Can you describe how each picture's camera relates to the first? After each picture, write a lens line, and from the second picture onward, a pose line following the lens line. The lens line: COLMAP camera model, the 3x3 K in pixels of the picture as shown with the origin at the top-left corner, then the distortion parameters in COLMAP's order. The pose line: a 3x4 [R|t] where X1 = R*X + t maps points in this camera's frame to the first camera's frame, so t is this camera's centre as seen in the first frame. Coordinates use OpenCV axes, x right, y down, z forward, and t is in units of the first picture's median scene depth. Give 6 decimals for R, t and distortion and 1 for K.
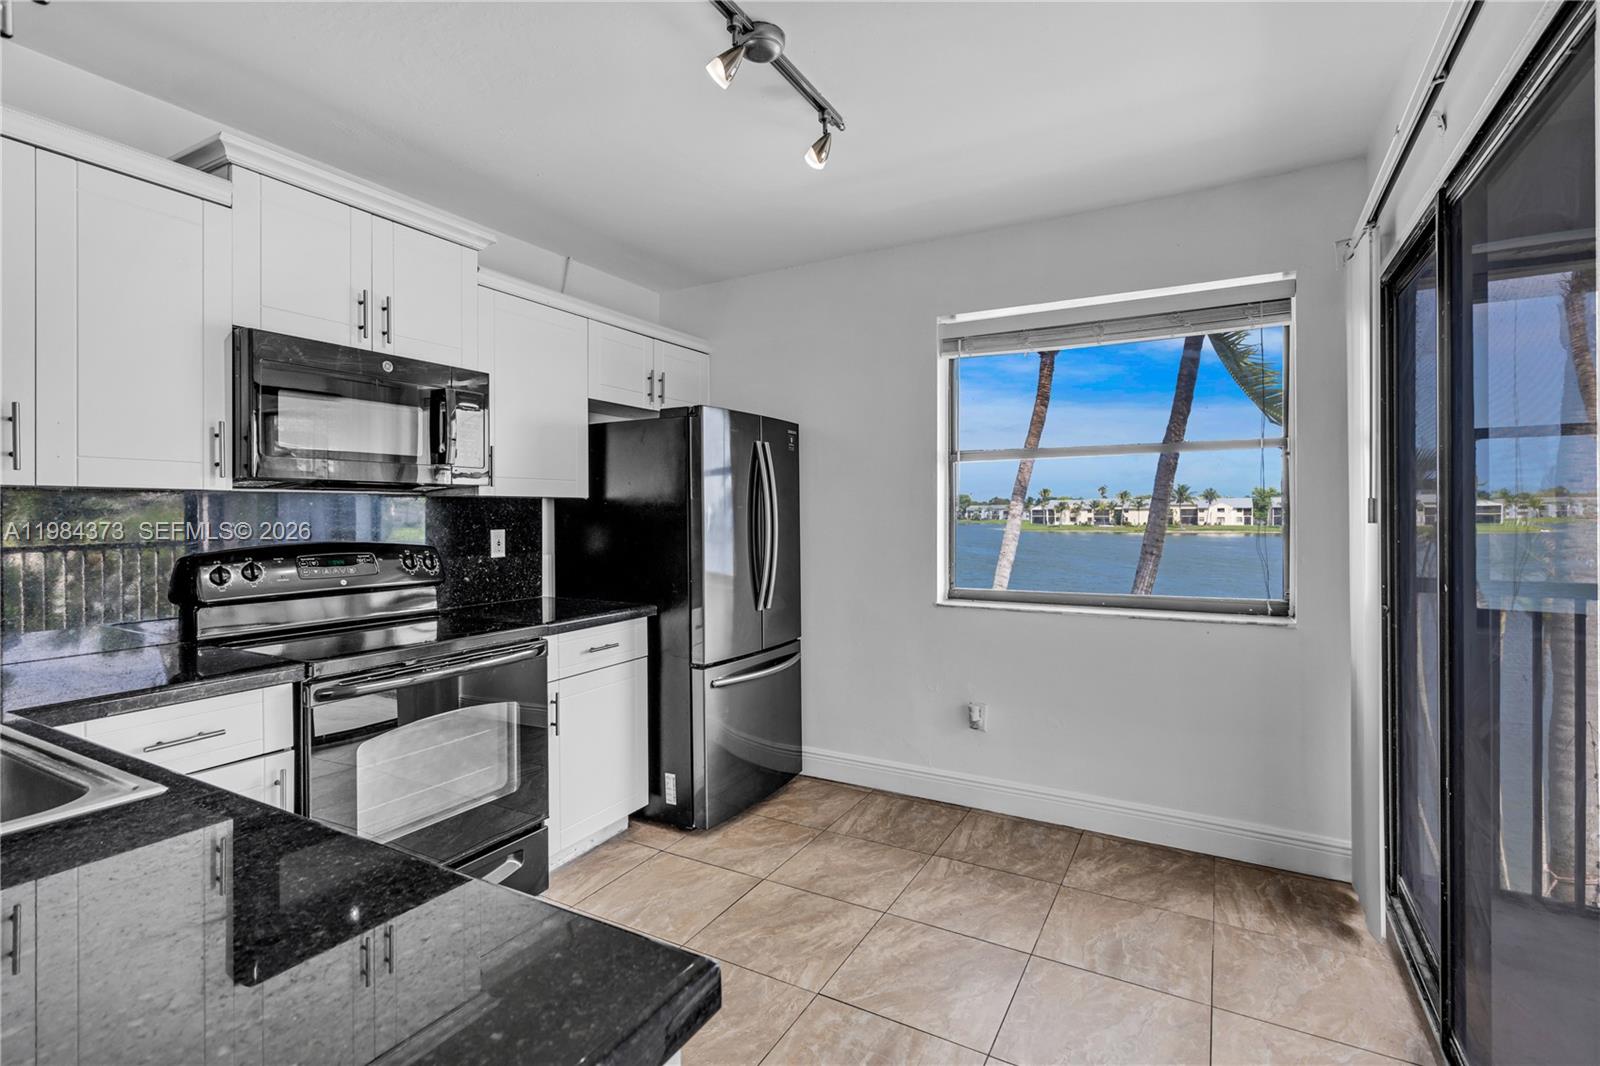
lens RADIAL K [[751.6, 0, 797.3], [0, 751.6, 512.4], [0, 0, 1]] dist [-0.004444, 0.001856]
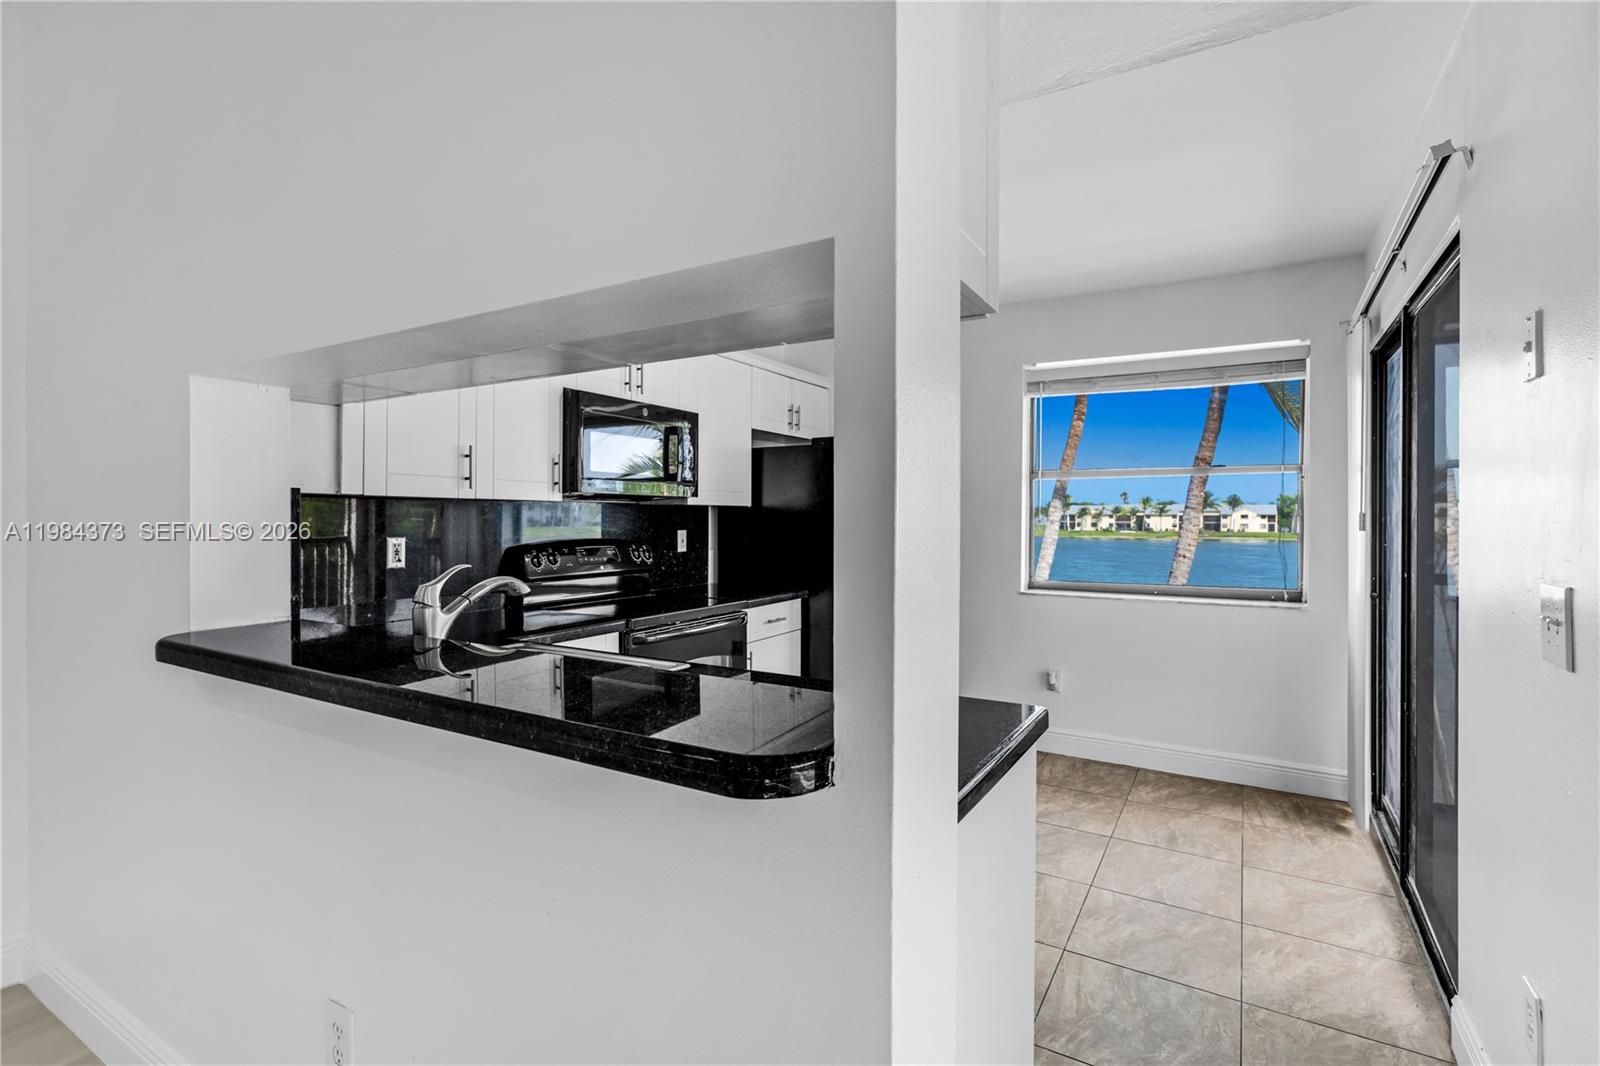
lens RADIAL K [[751.6, 0, 798.5], [0, 751.6, 516.9], [0, 0, 1]] dist [-0.004444, 0.001856]
pose [[0.999717, 0.008563, -0.022190, -0.195877], [-0.008518, 0.999961, 0.002125, -0.004860], [0.022207, -0.001935, 0.999752, -0.328641]]
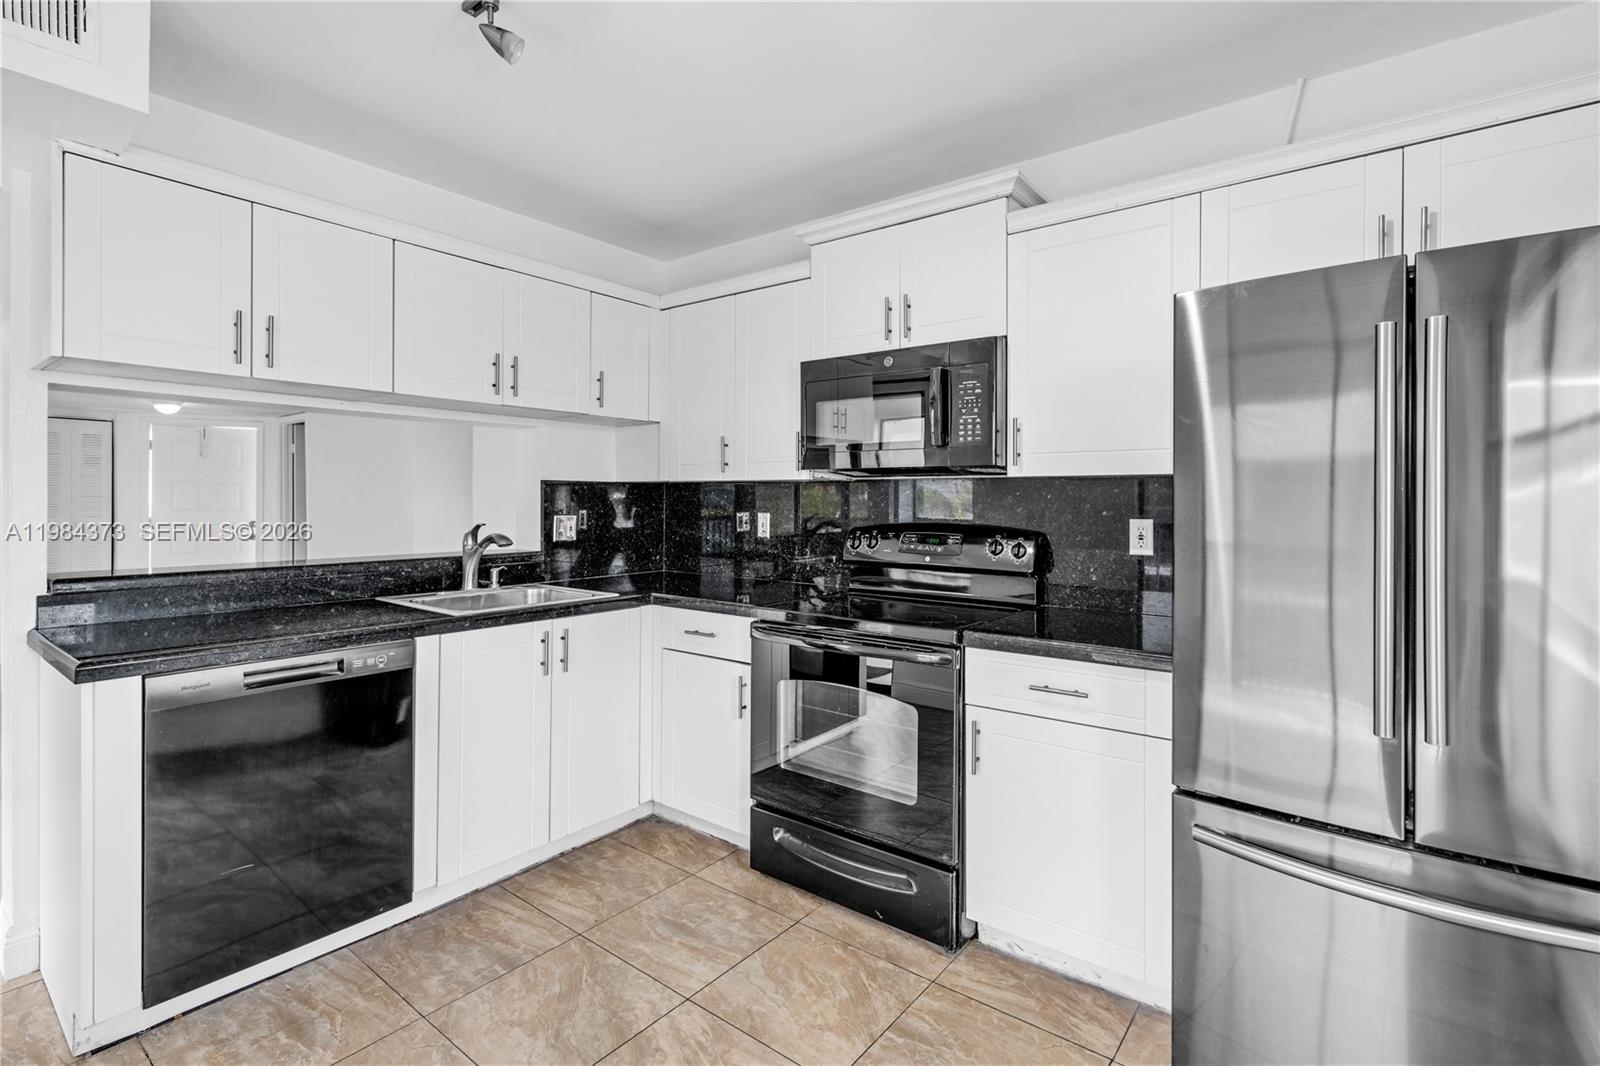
lens RADIAL K [[751.6, 0, 768.6], [0, 751.6, 496.7], [0, 0, 1]] dist [-0.004444, 0.001856]
pose [[-0.167432, 0.003034, -0.985879, 0.478503], [-0.000248, 0.999995, 0.003119, -0.002101], [0.985884, 0.000767, -0.167431, 0.867866]]
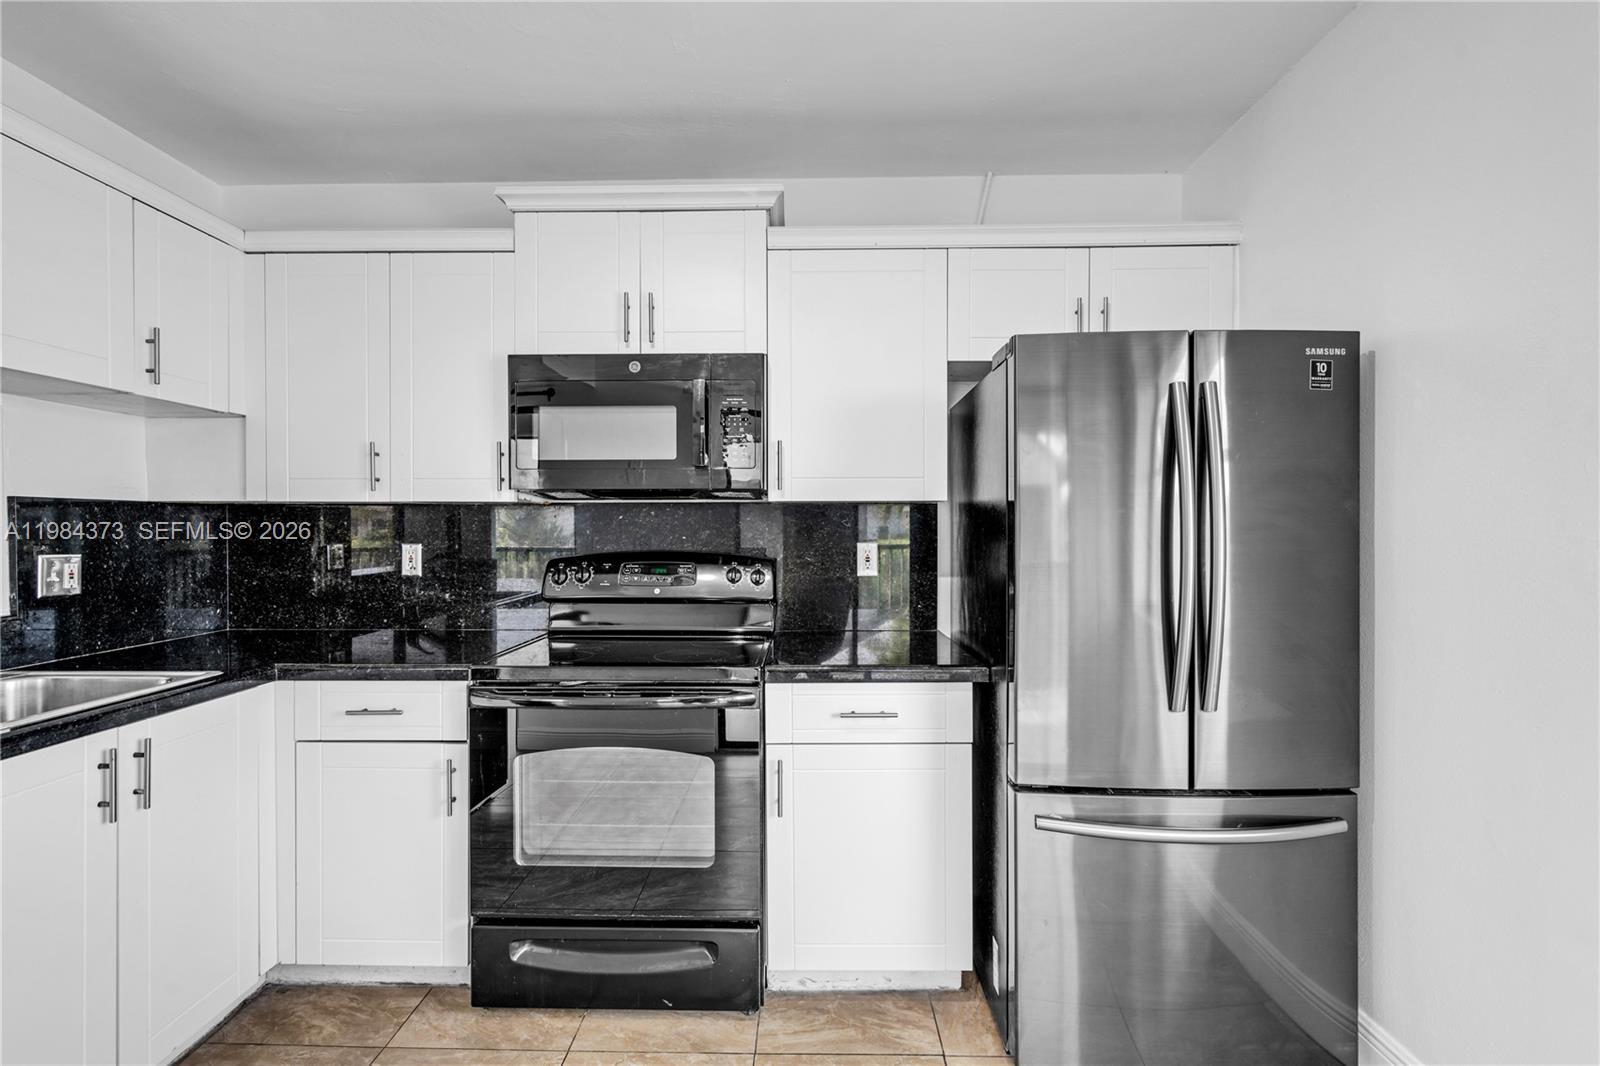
lens RADIAL K [[751.6, 0, 787.2], [0, 751.6, 532.6], [0, 0, 1]] dist [-0.004444, 0.001856]
pose [[0.469839, 0.013173, -0.882654, 0.326913], [0.000577, 0.999884, 0.015230, -0.000392], [0.882752, -0.007665, 0.469776, 0.617363]]
